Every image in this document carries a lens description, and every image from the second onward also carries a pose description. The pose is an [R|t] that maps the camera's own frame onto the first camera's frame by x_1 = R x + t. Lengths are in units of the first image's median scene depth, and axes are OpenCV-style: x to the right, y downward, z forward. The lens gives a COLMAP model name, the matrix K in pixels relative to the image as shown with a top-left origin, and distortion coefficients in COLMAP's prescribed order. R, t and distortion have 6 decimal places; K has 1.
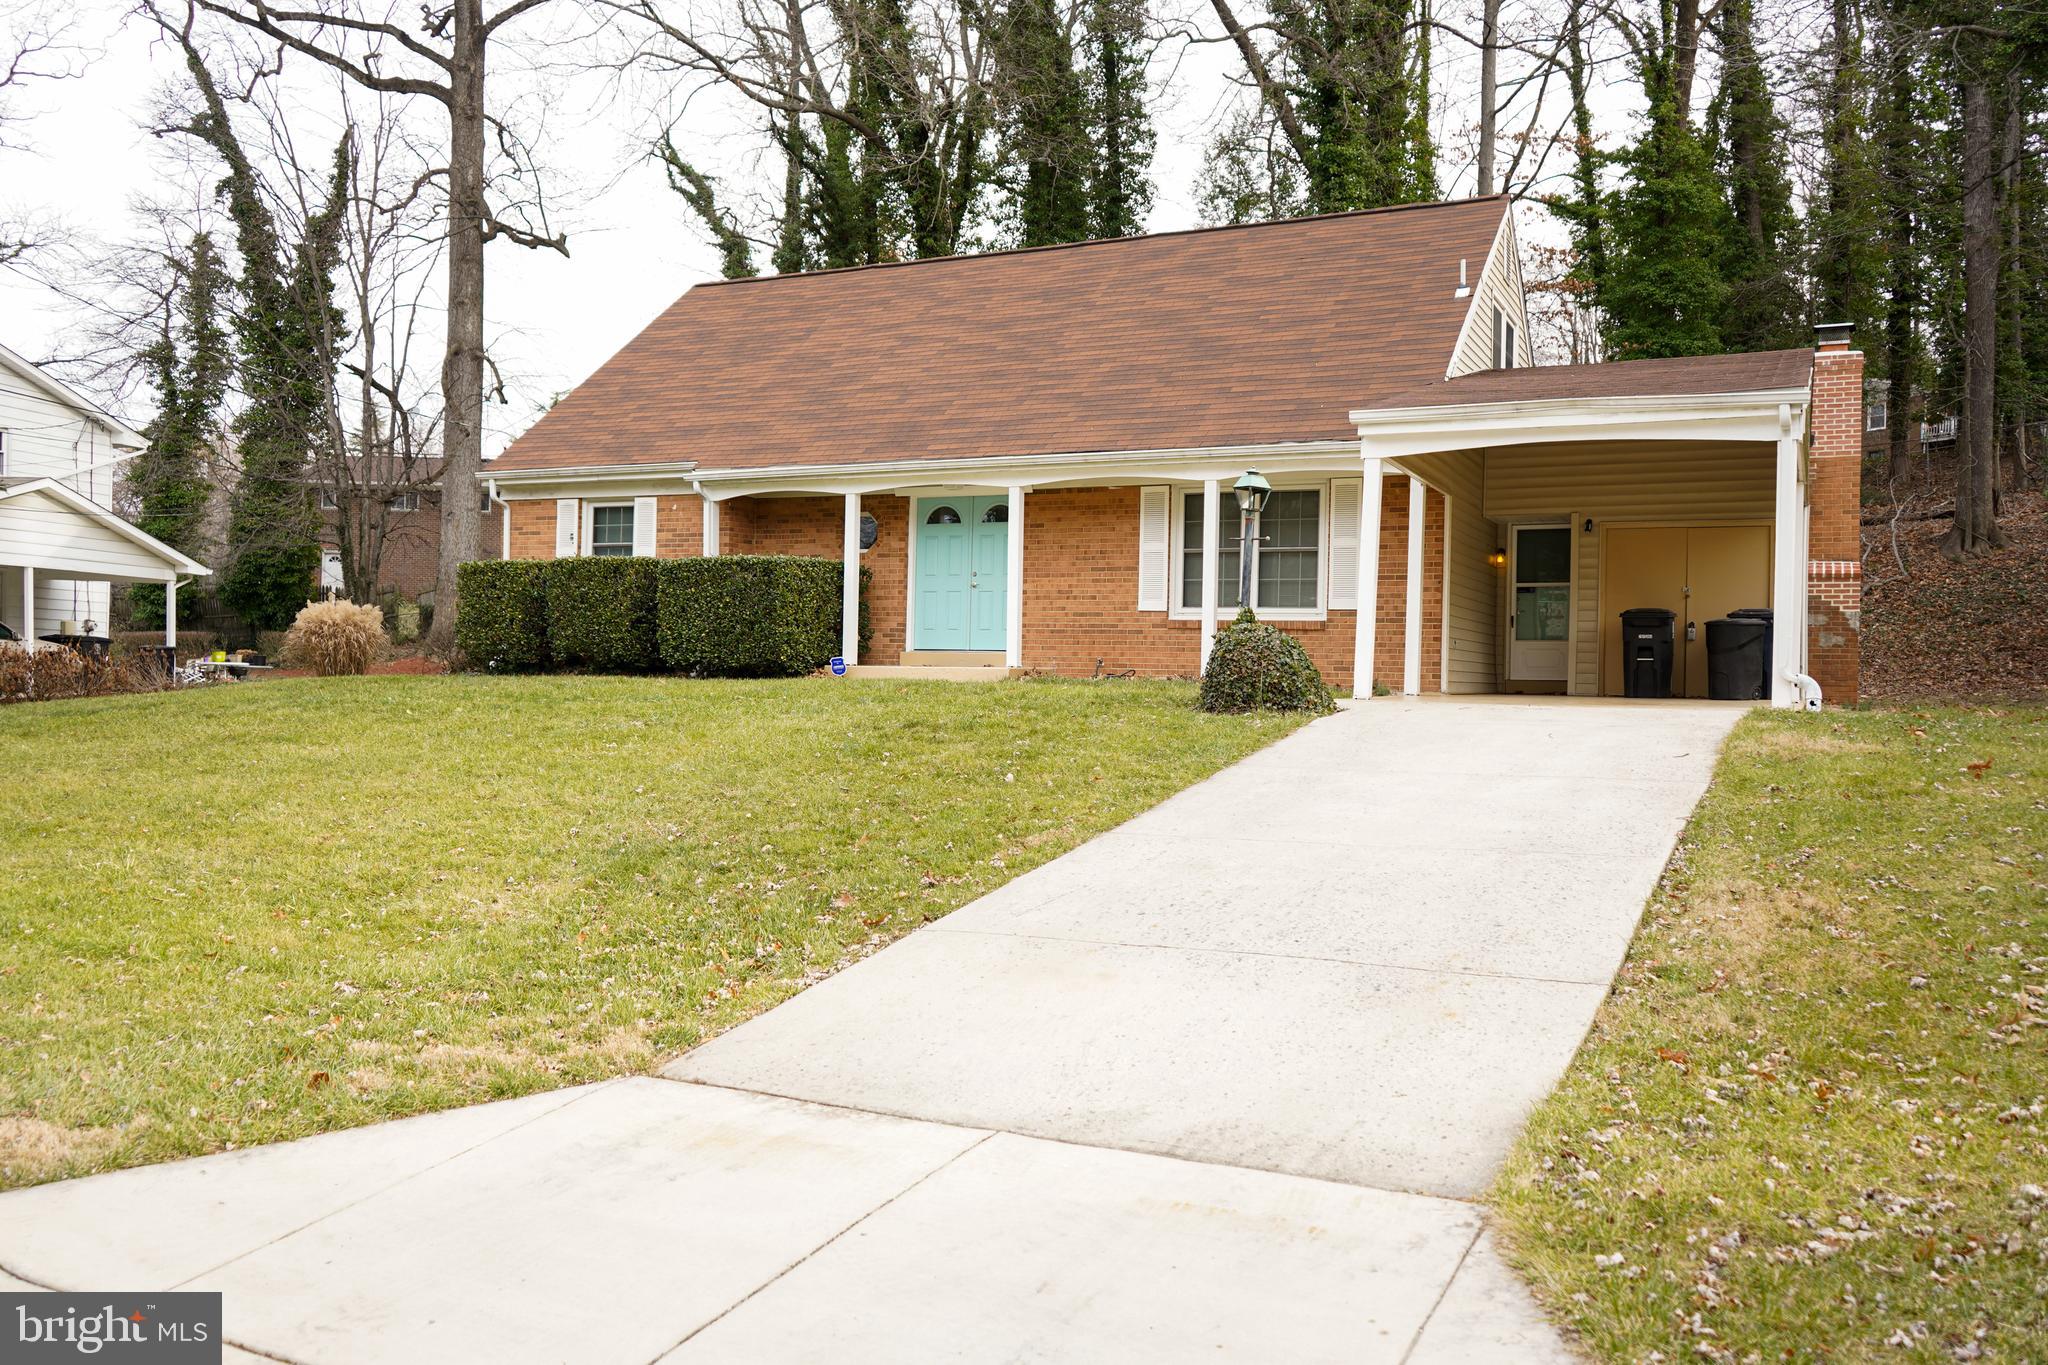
lens RADIAL K [[1647.4, 0, 1025.4], [0, 1647.4, 681.4], [0, 0, 1]] dist [-0.006553, -0.005828]
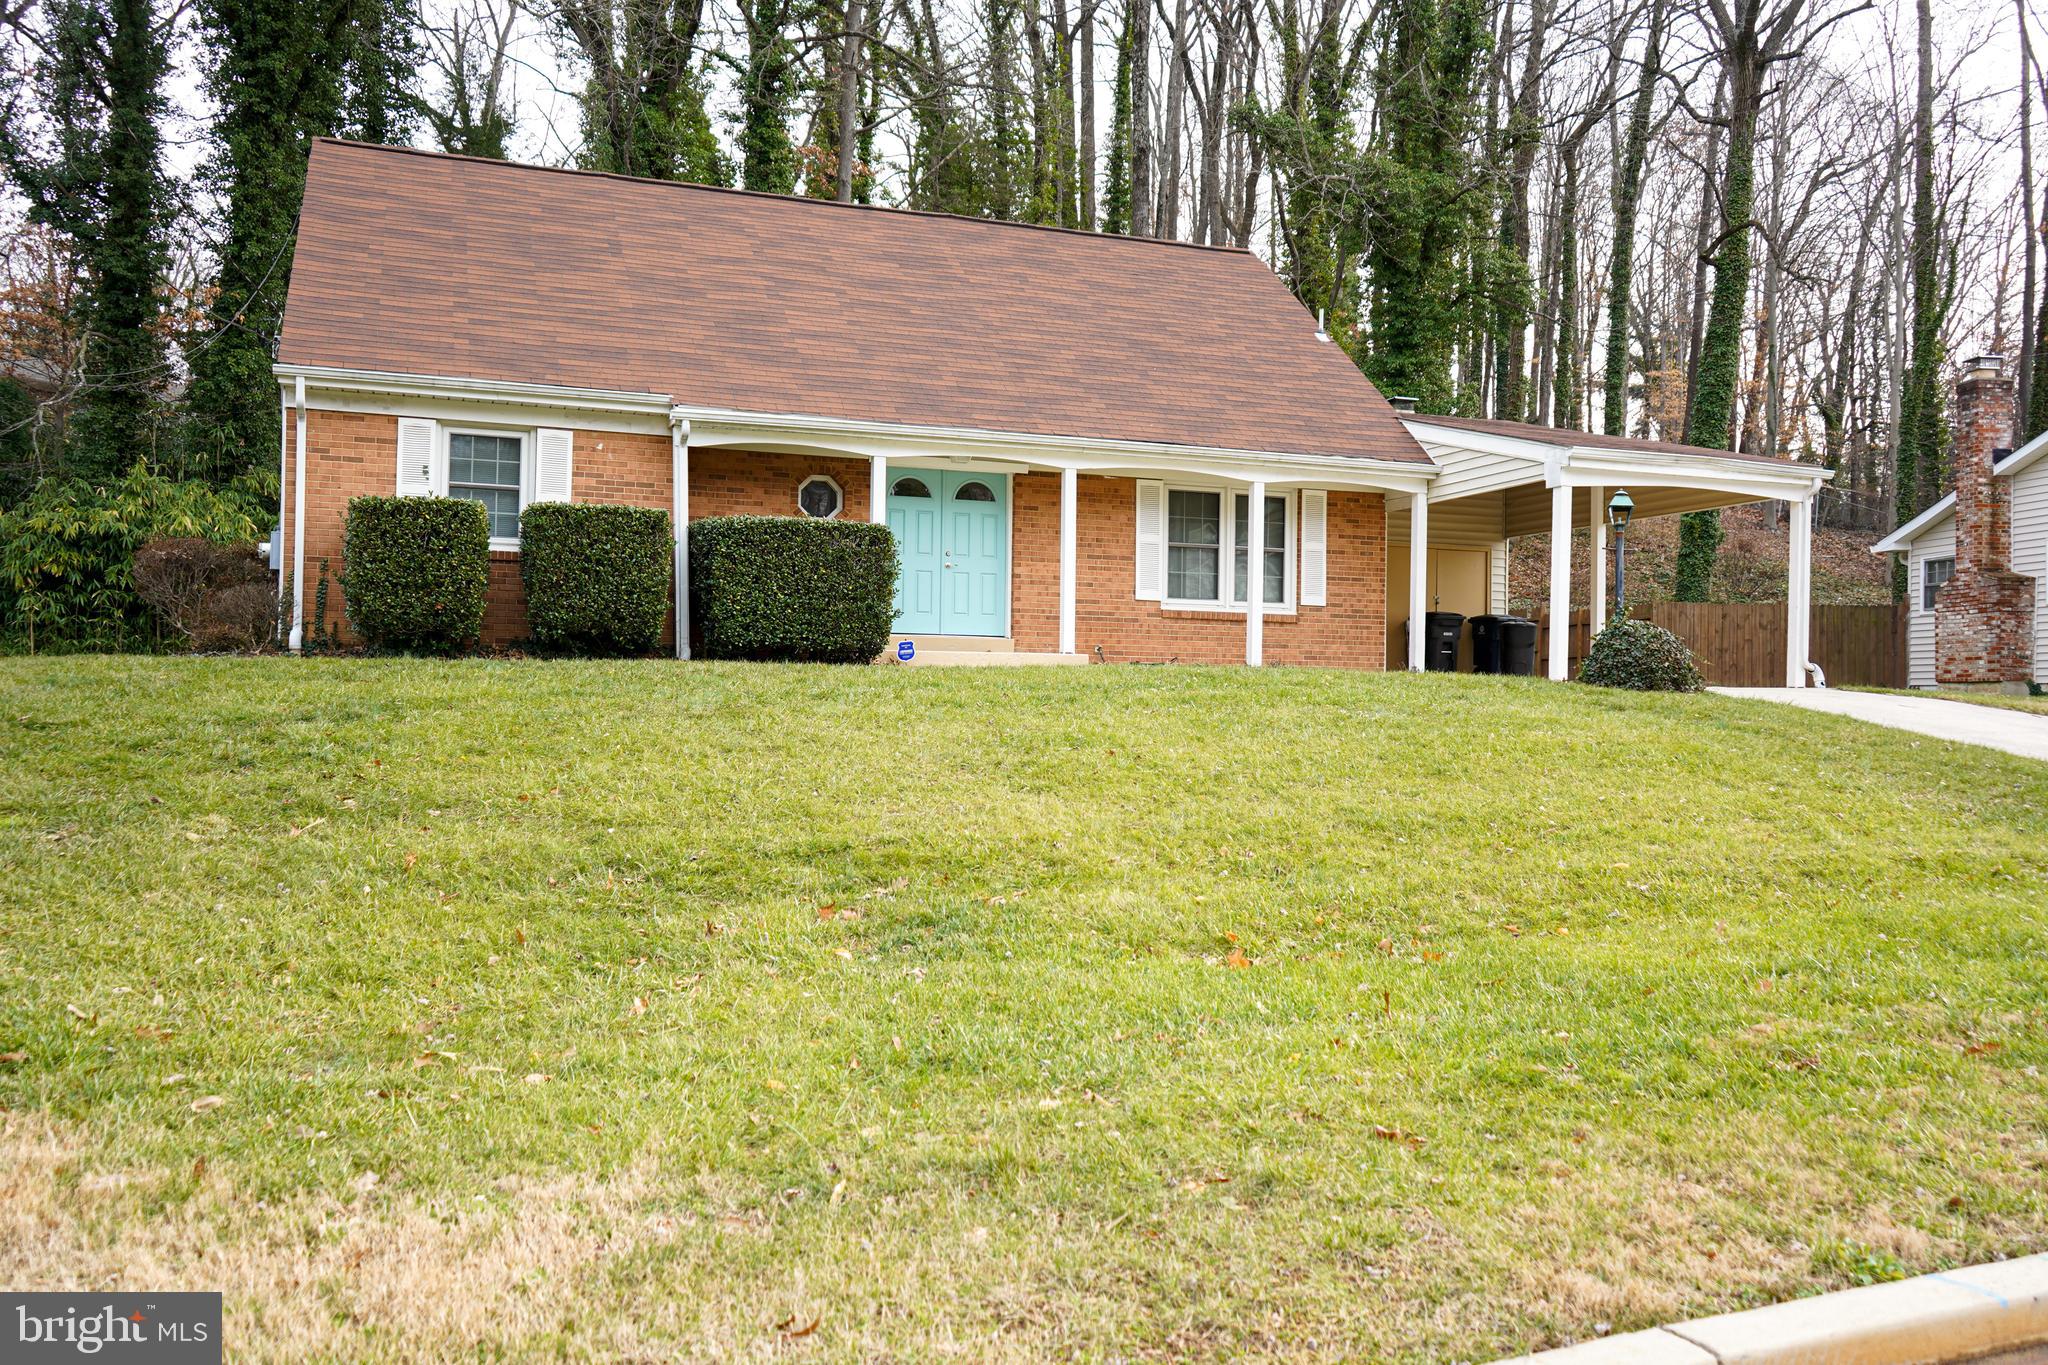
lens RADIAL K [[1647.4, 0, 1027.7], [0, 1647.4, 684.4], [0, 0, 1]] dist [-0.006553, -0.005828]
pose [[0.689322, -0.003031, 0.724449, -0.668779], [-0.002679, 0.999974, 0.006733, 0.002990], [-0.724450, -0.006582, 0.689296, 0.314662]]
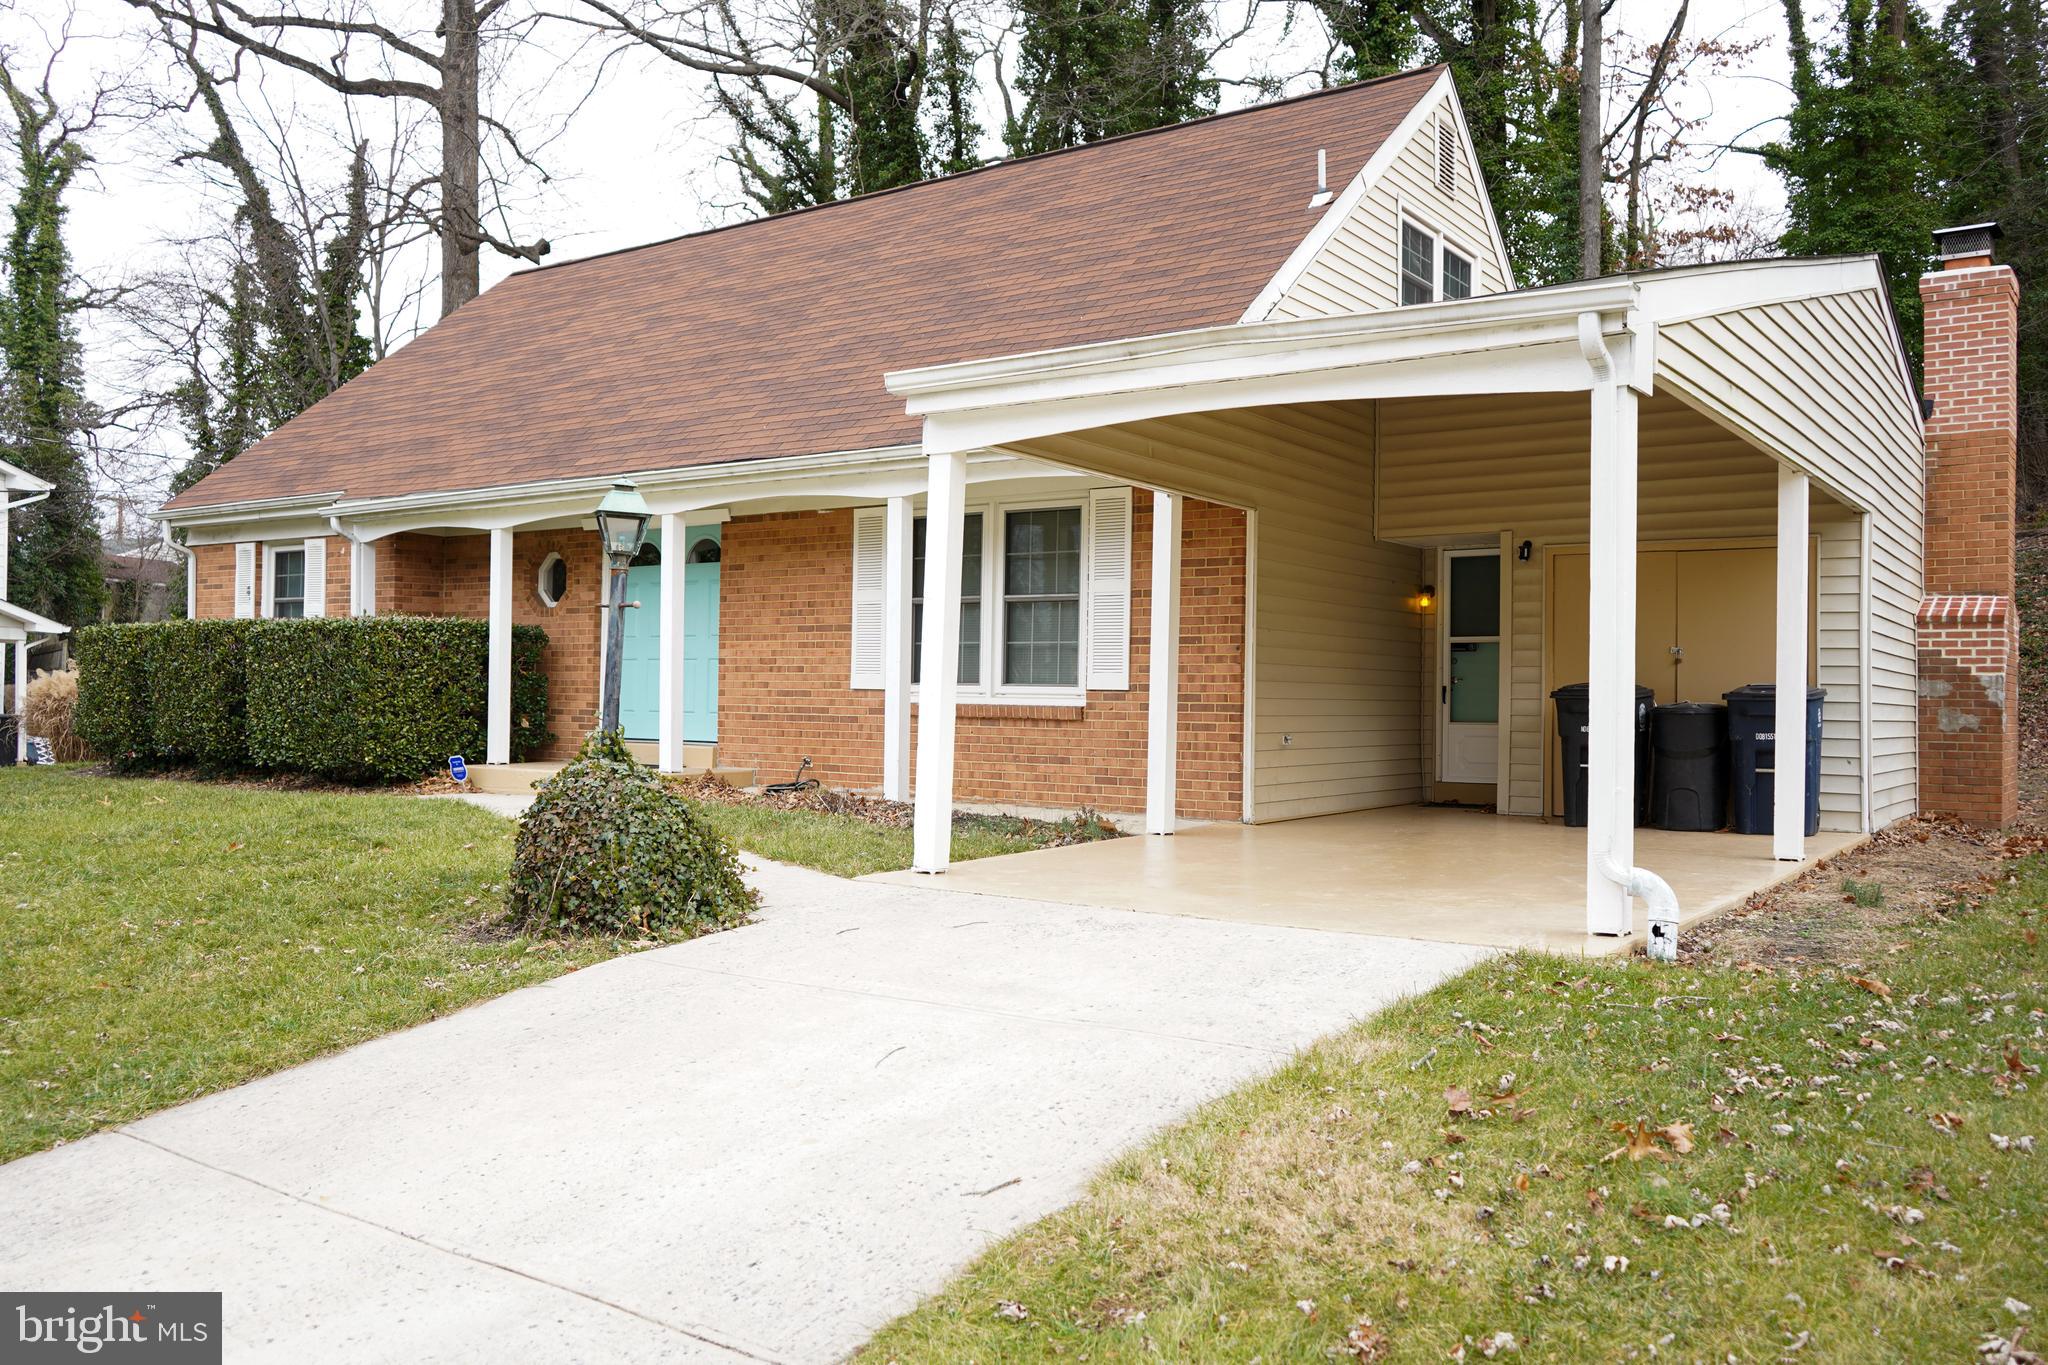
lens RADIAL K [[1647.4, 0, 1021.3], [0, 1647.4, 682.4], [0, 0, 1]] dist [-0.006553, -0.005828]
pose [[0.985863, -0.009449, -0.167288, 0.234929], [0.007562, 0.999900, -0.011912, -0.034186], [0.167384, 0.010478, 0.985836, 0.308109]]
